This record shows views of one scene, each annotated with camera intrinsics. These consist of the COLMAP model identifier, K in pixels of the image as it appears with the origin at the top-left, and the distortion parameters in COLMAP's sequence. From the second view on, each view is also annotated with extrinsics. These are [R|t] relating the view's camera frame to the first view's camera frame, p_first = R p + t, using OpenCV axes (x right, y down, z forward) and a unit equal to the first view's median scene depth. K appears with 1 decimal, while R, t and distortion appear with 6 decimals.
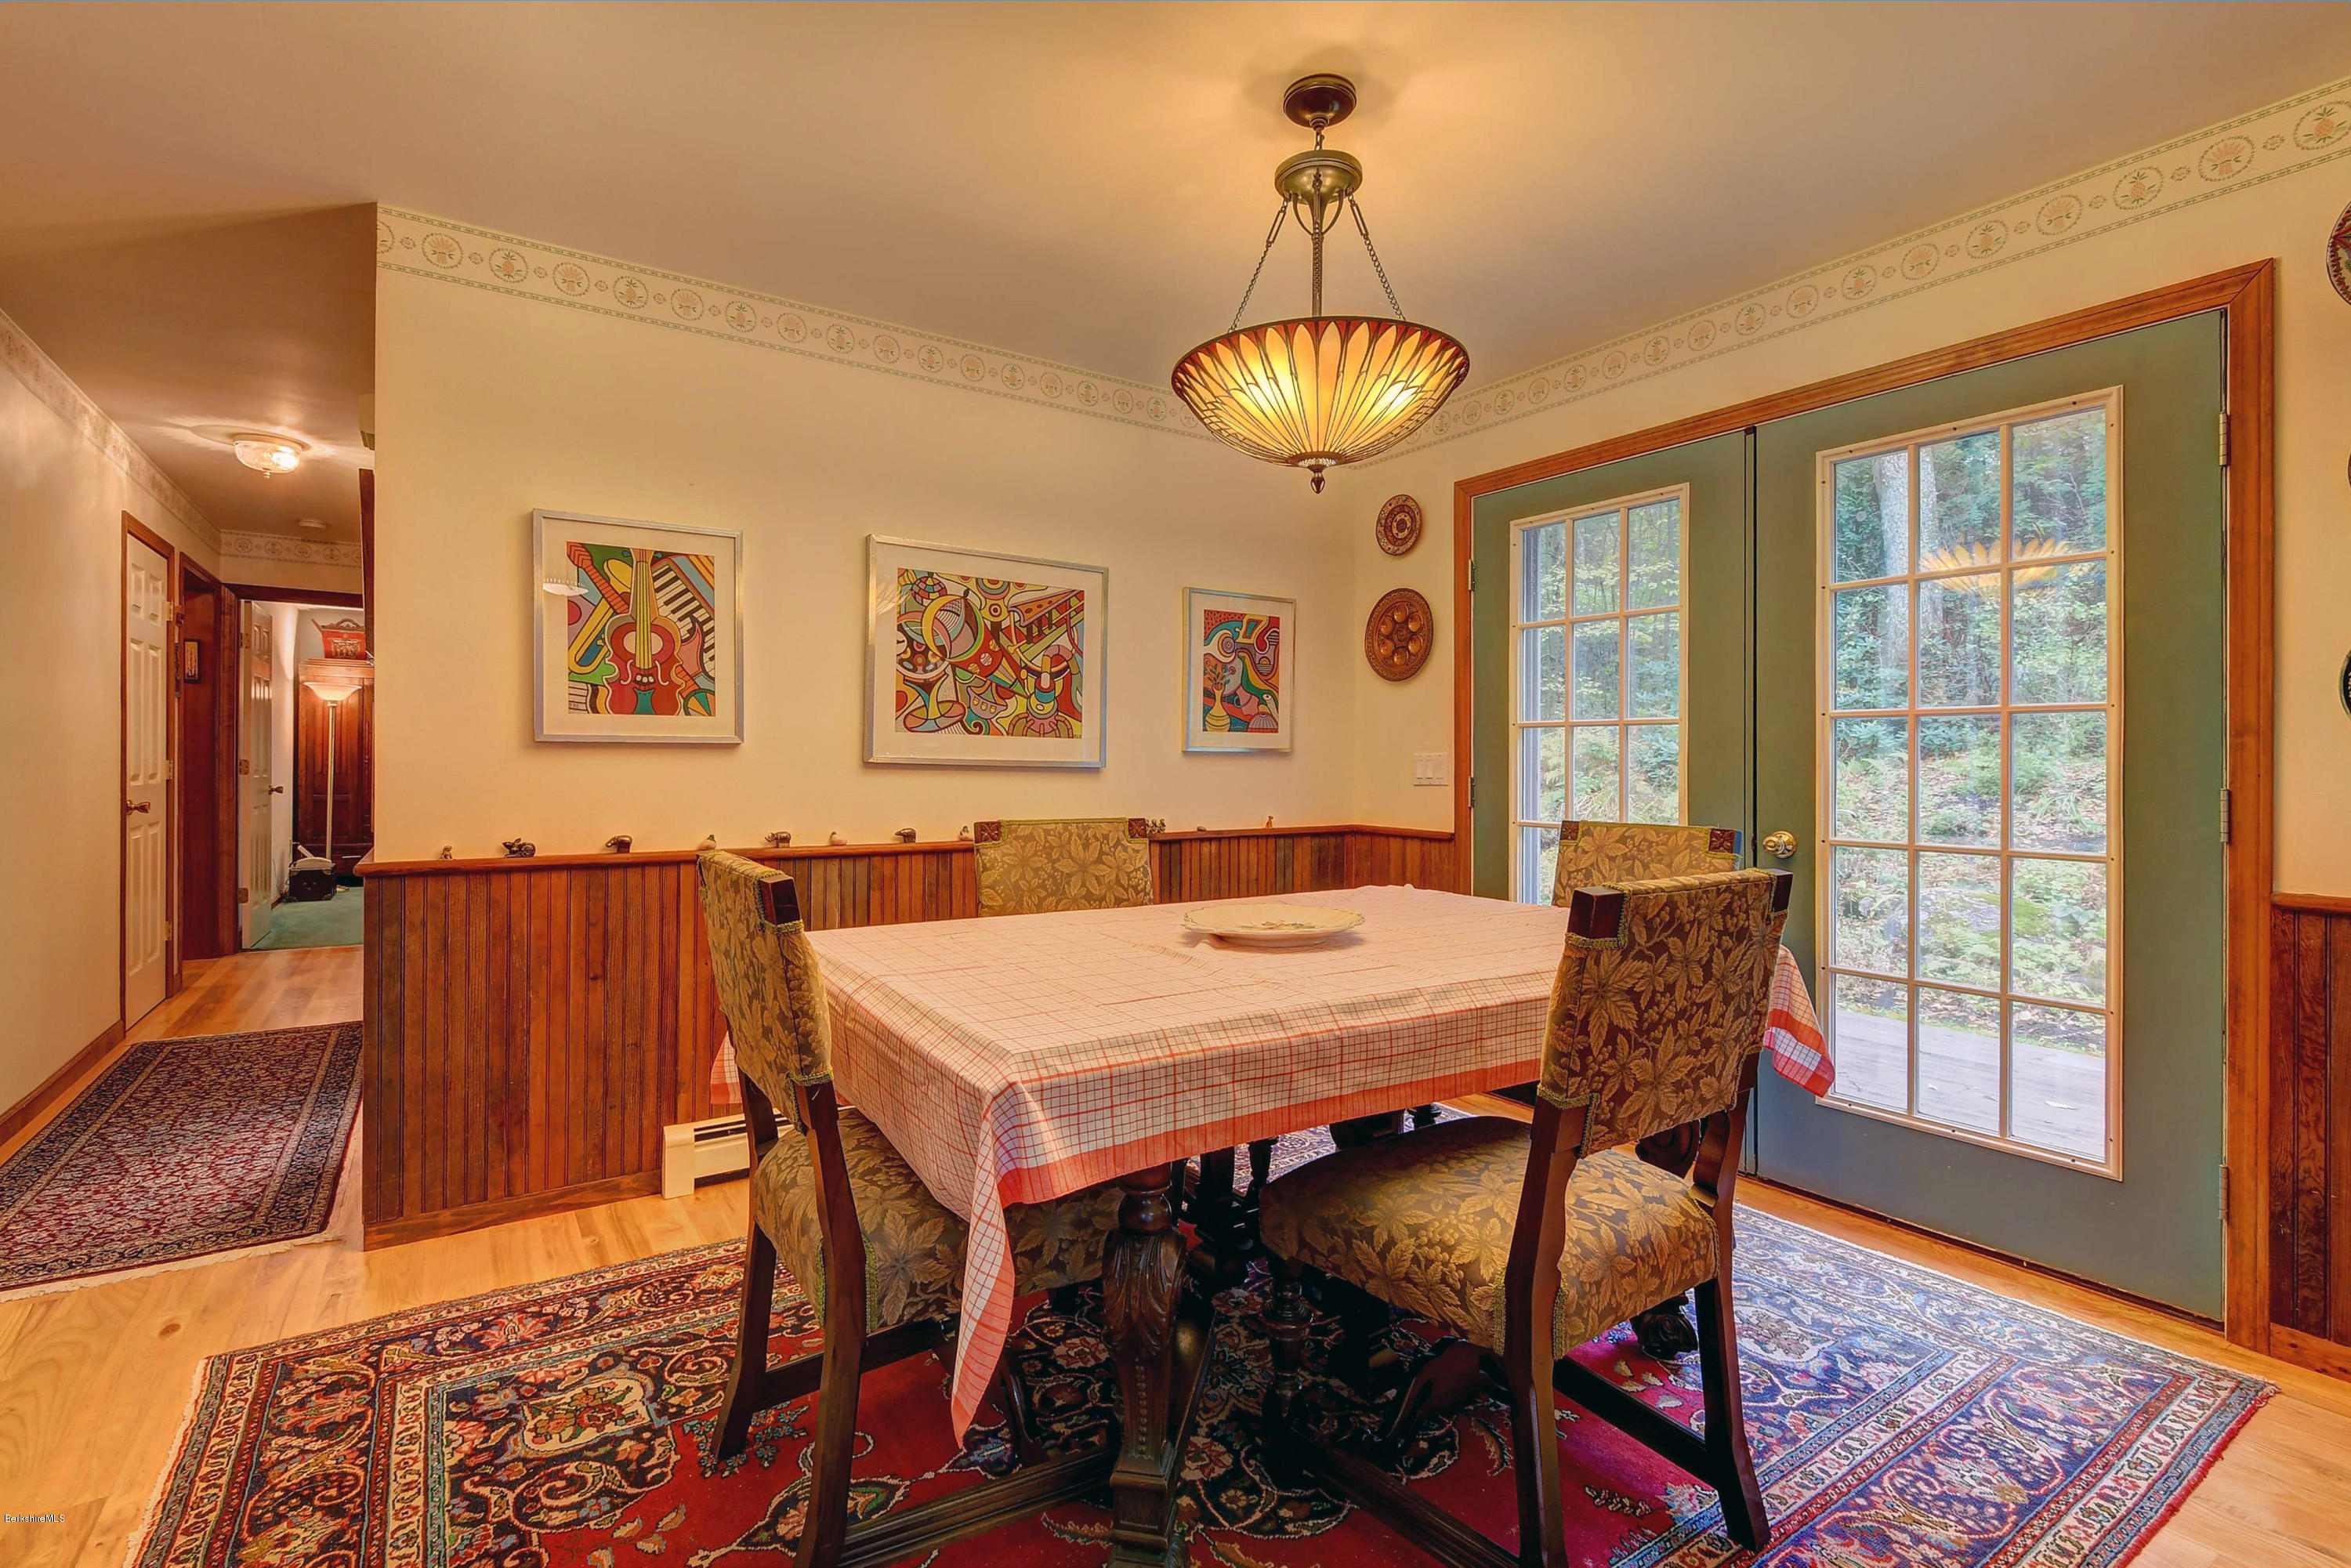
lens RADIAL K [[1047.8, 0, 1154.6], [0, 1047.8, 770.3], [0, 0, 1]] dist [0.006783, -0.003405]
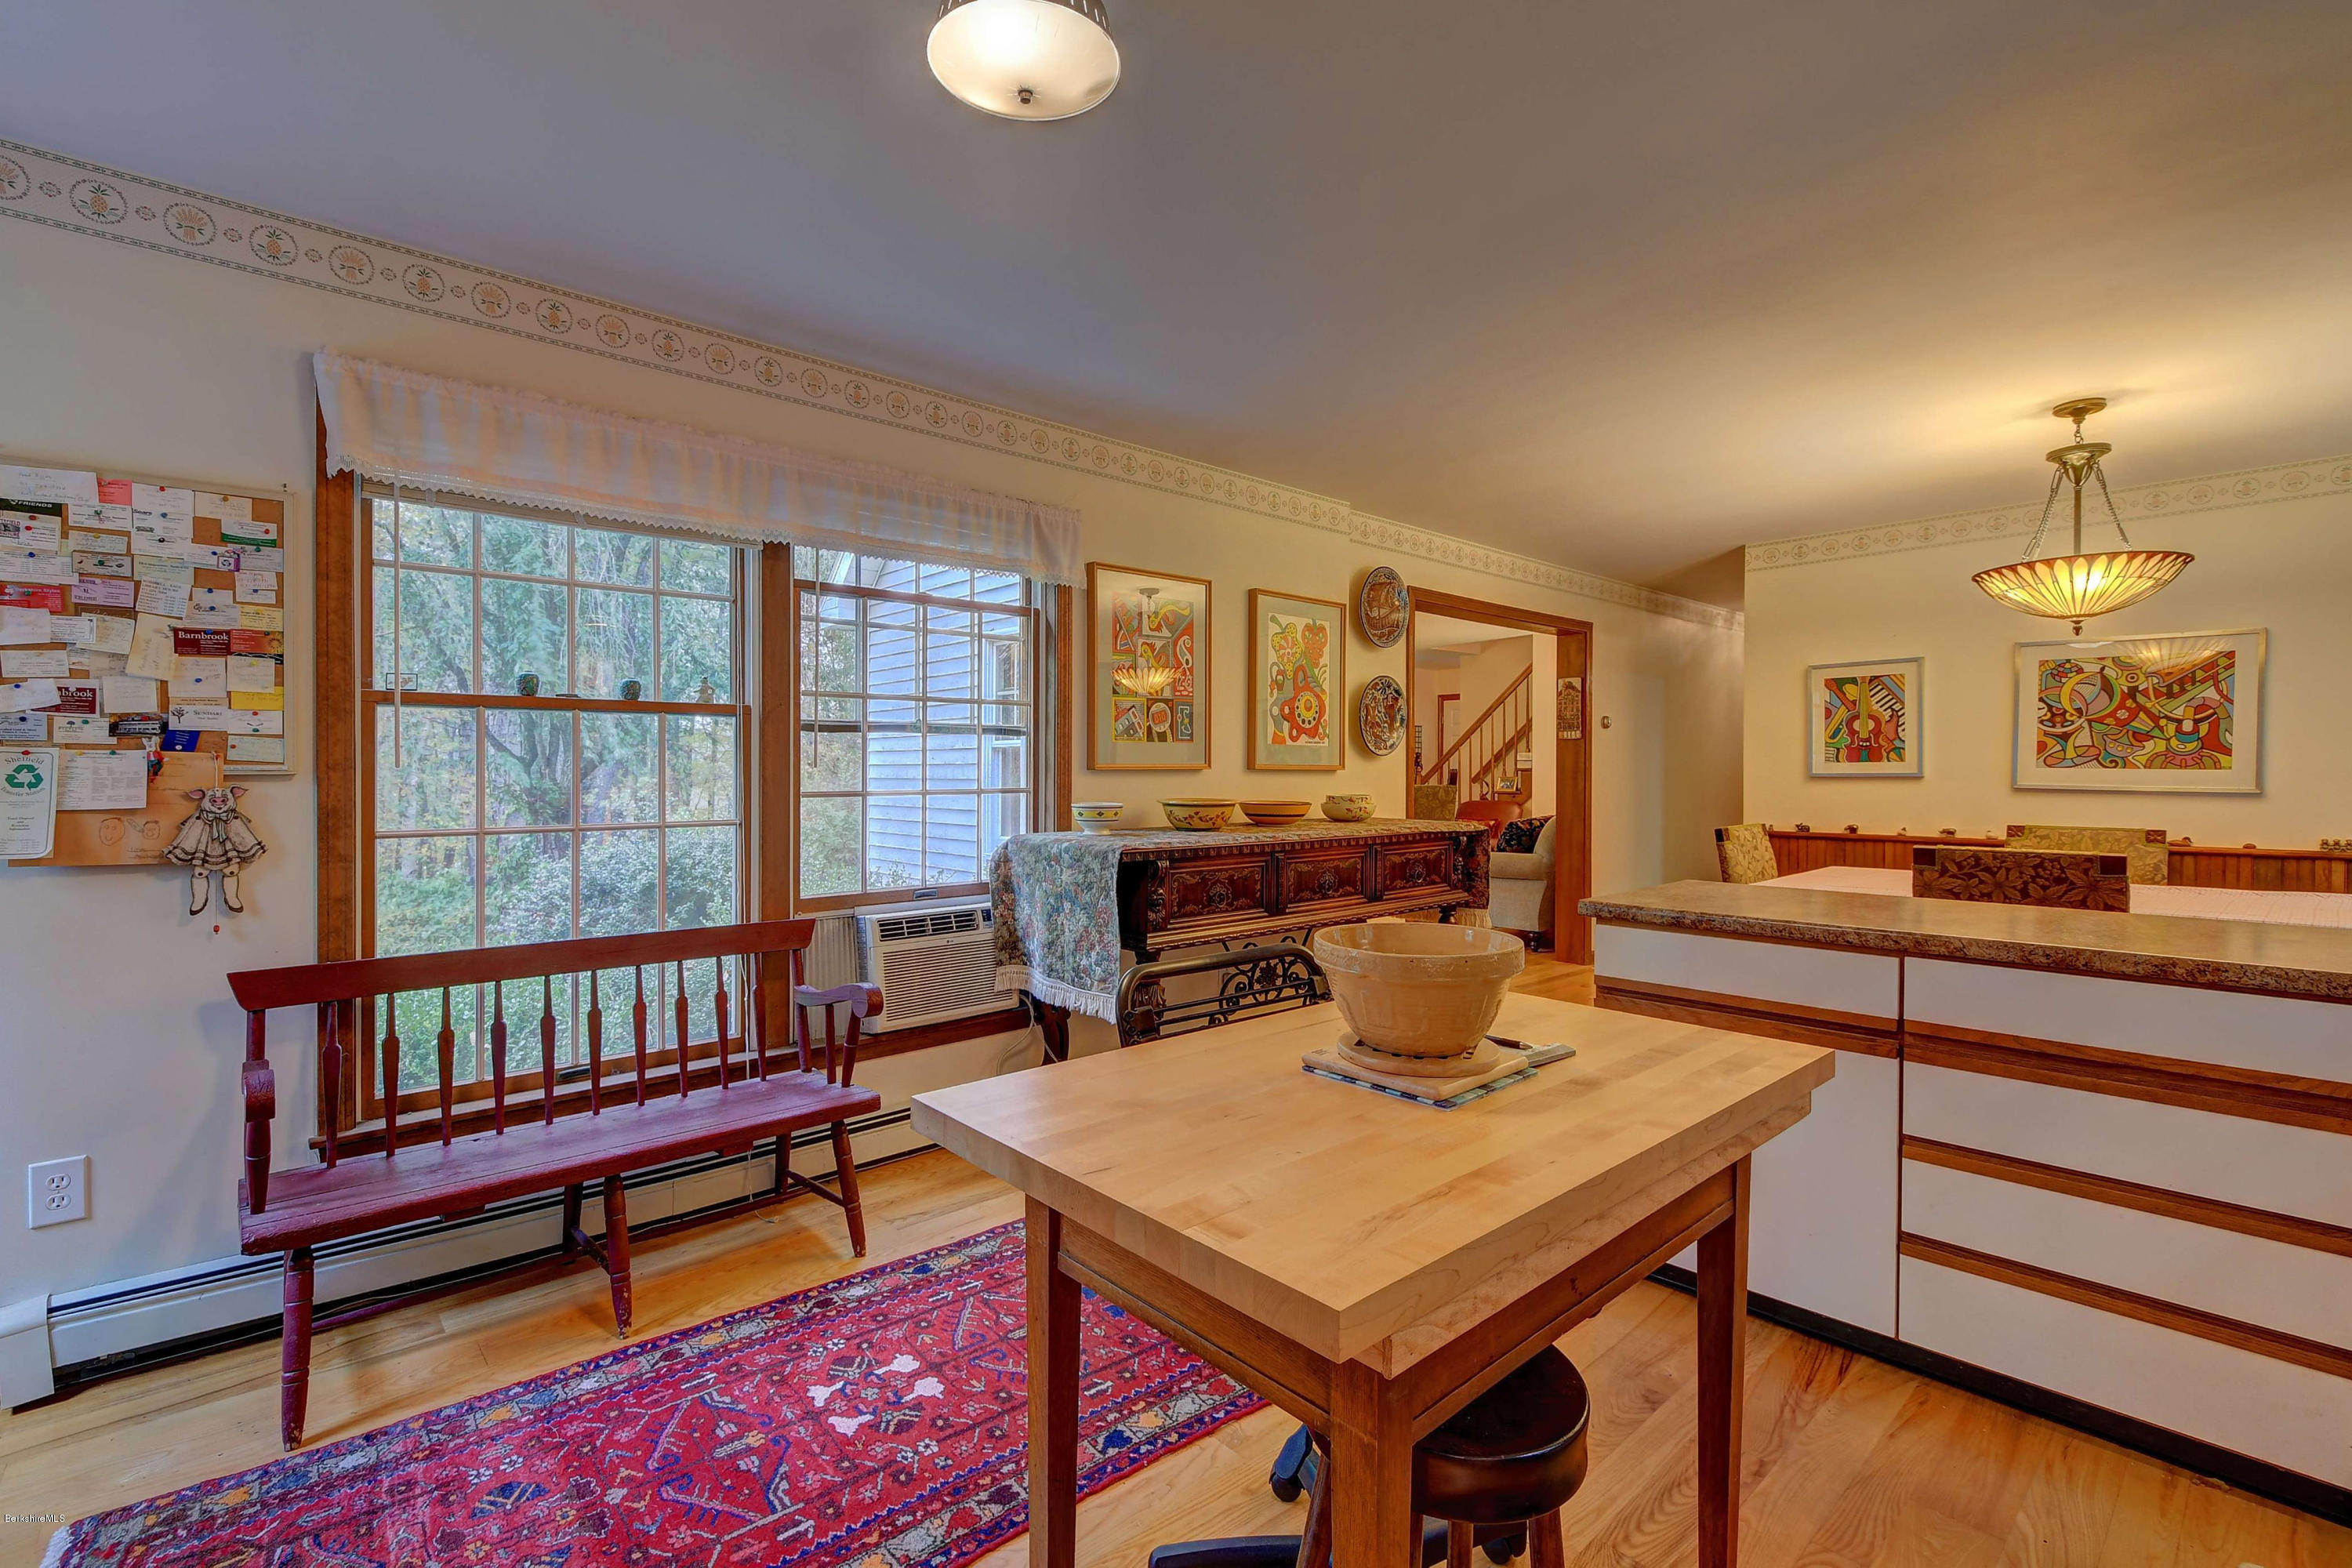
lens RADIAL K [[1048.3, 0, 1168.1], [0, 1048.3, 768.2], [0, 0, 1]] dist [0.006783, -0.003405]
pose [[0.147594, -0.007253, -0.989022, 1.018545], [-0.003740, 0.999962, -0.007891, -0.018191], [0.989041, 0.004864, 0.147561, -0.451527]]
